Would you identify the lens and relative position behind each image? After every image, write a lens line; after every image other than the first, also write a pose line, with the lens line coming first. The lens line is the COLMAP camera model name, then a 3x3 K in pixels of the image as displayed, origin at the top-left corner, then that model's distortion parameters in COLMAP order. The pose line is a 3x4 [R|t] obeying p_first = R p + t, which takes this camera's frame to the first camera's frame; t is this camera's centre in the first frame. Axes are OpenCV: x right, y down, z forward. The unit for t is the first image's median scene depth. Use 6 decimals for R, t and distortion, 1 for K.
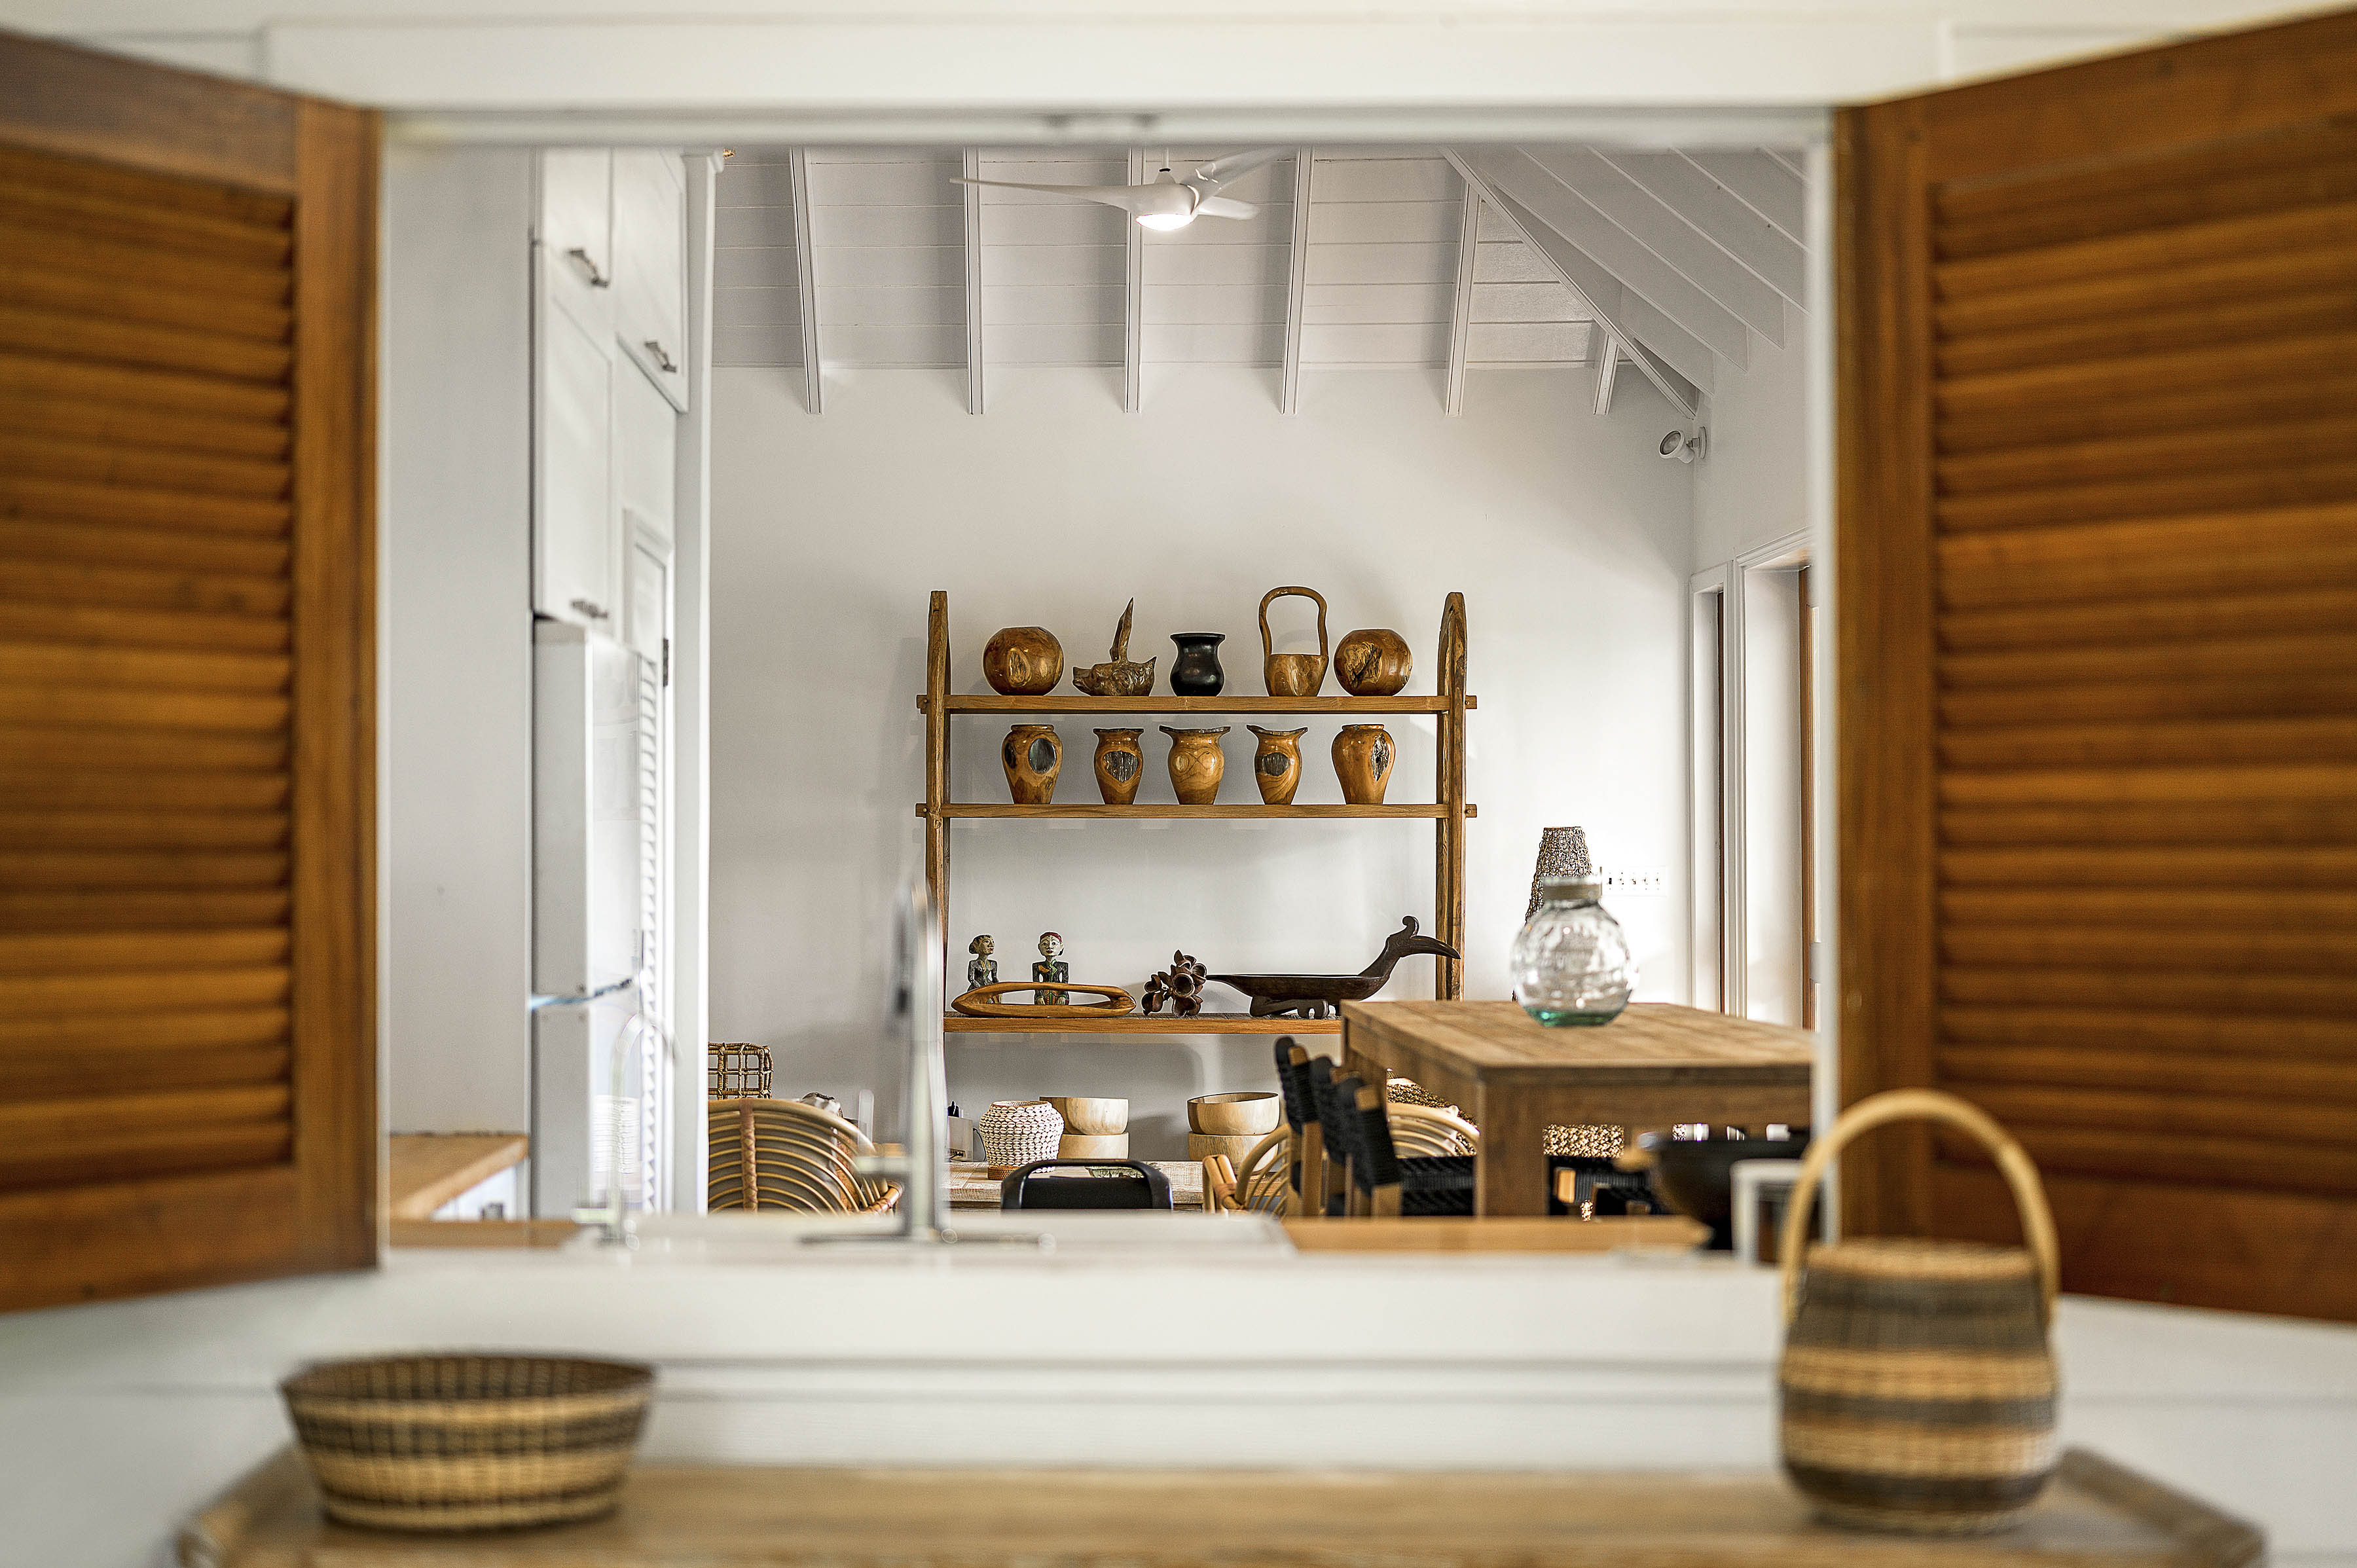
lens RADIAL K [[3387.0, 0, 1178.9], [0, 3387.0, 786.9], [0, 0, 1]] dist [0.026947, 0.000000]
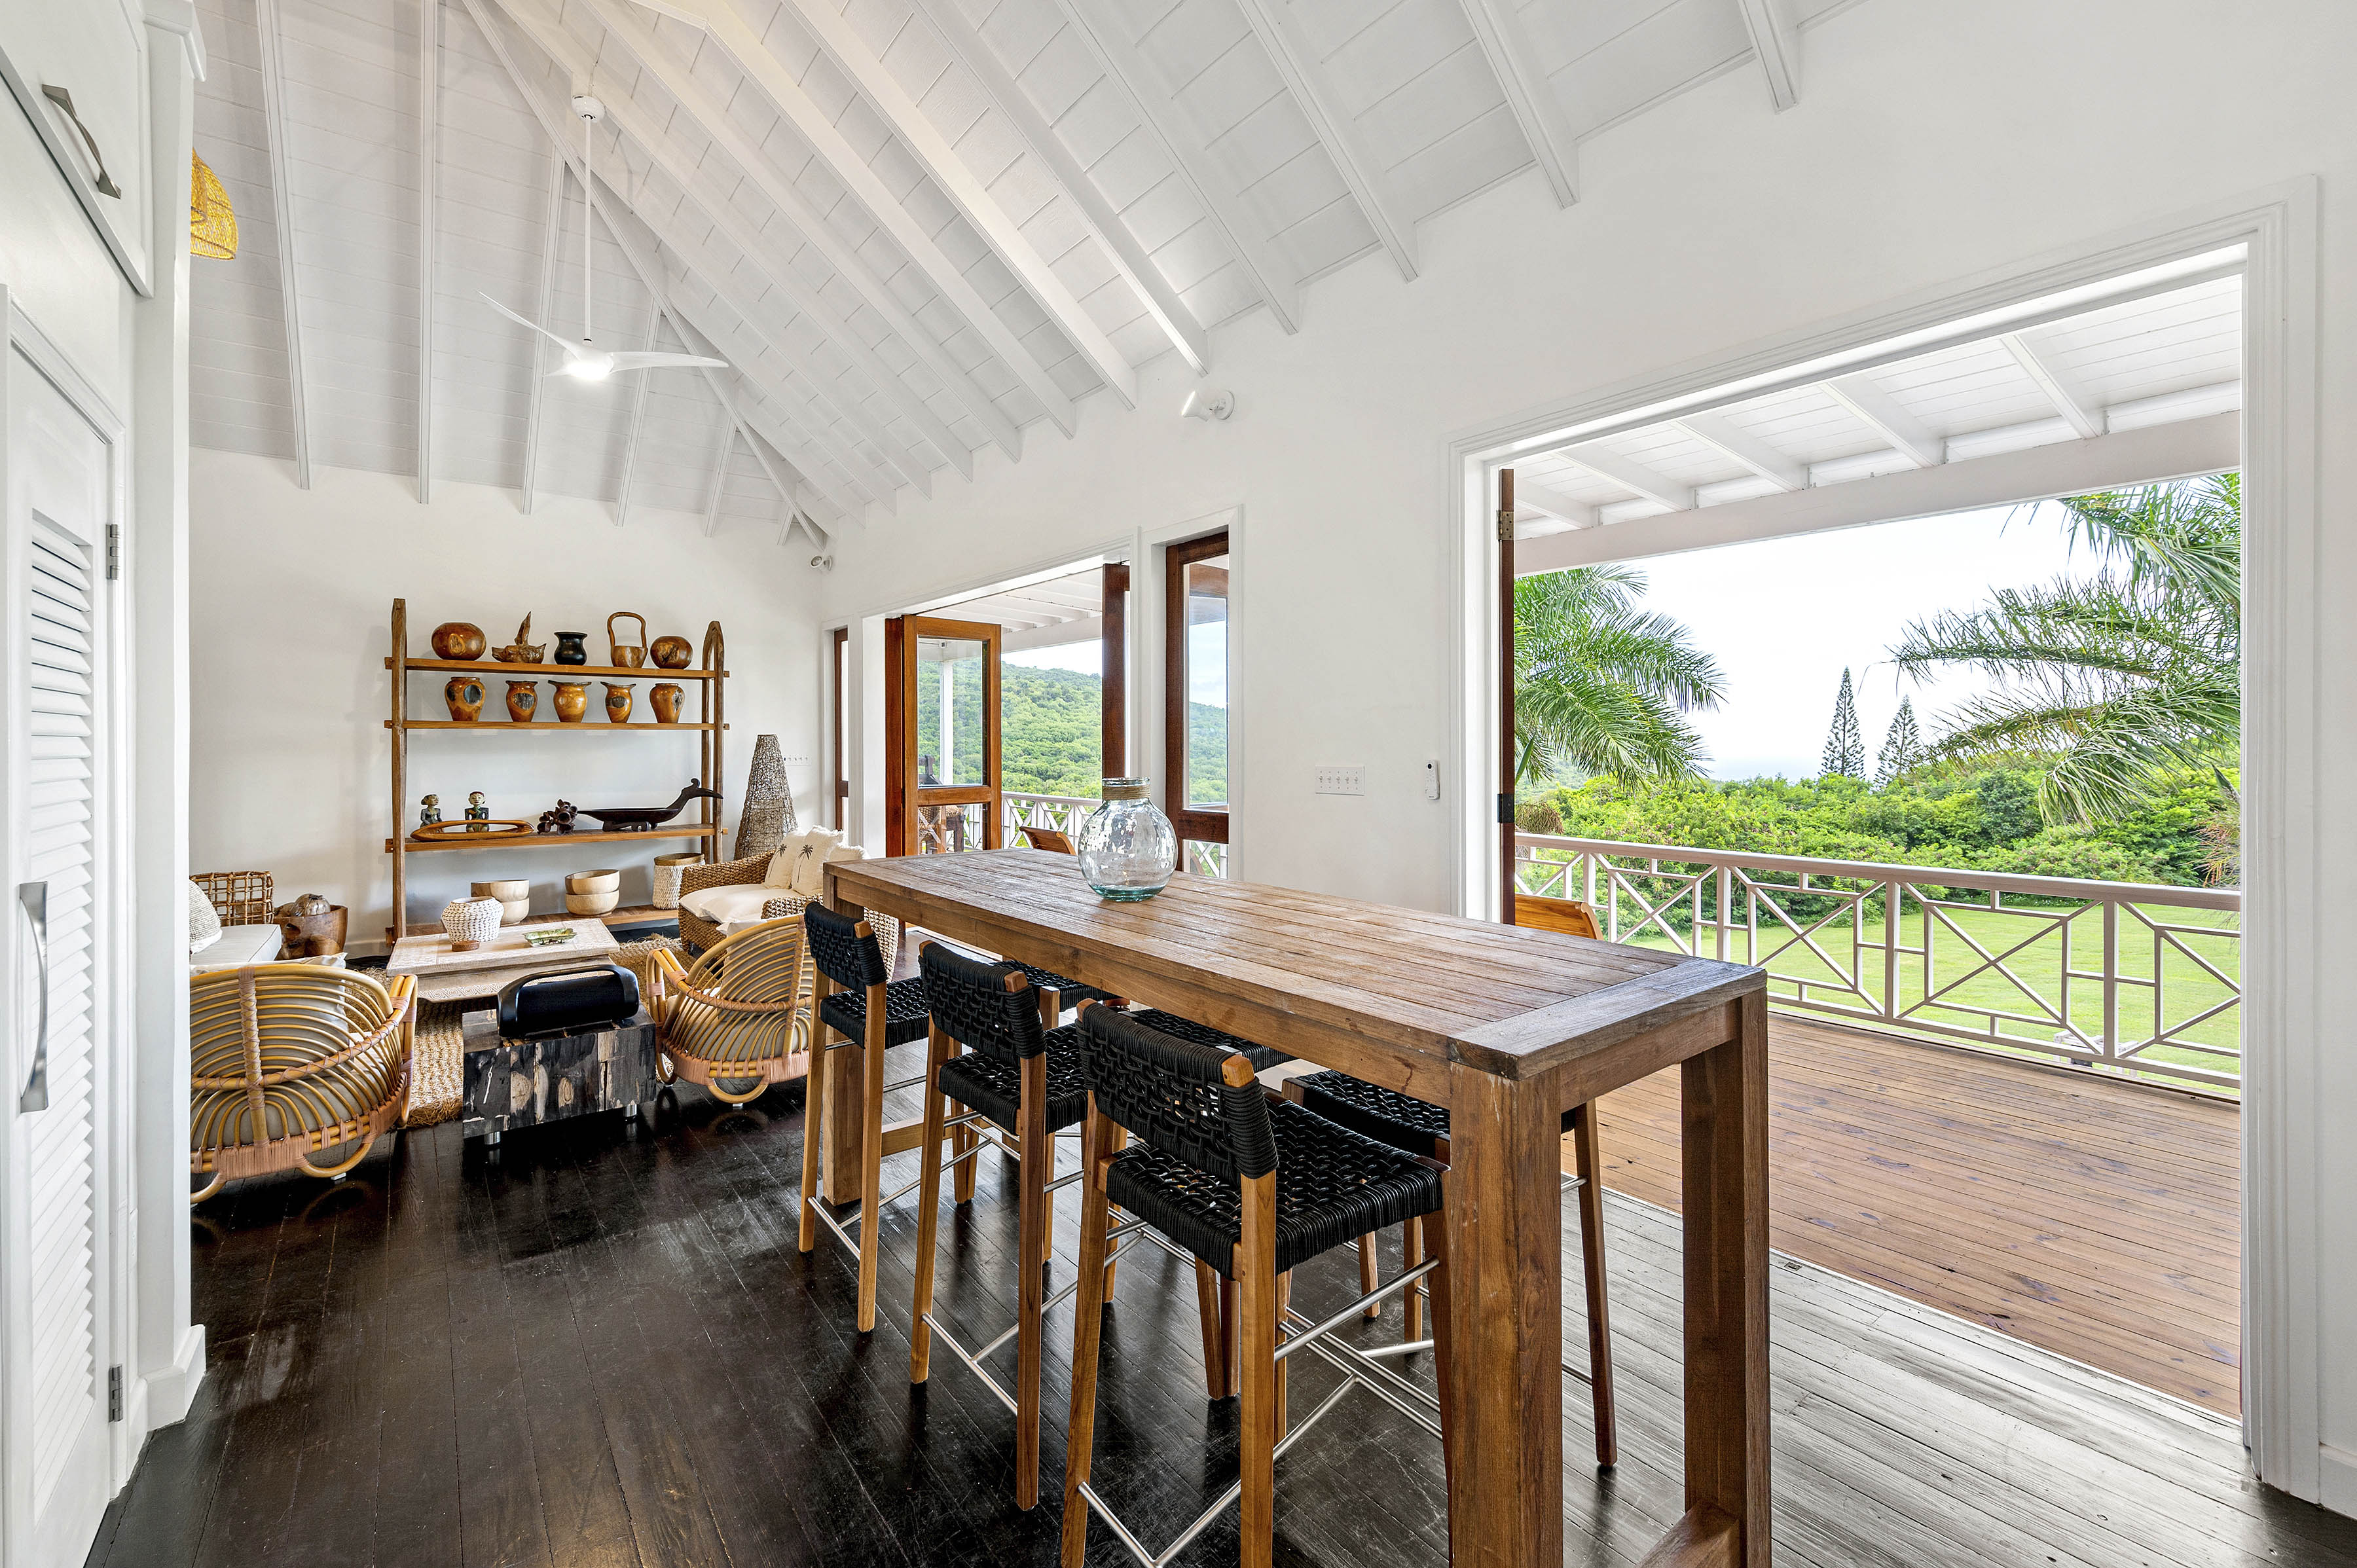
lens RADIAL K [[952.4, 0, 1142.9], [0, 952.4, 740.8], [0, 0, 1]] dist [-0.002069, 0.000021]
pose [[0.812351, -0.002060, 0.583166, -0.045638], [-0.009308, 0.999821, 0.016497, 0.003755], [-0.583095, -0.018830, 0.812186, 0.376971]]
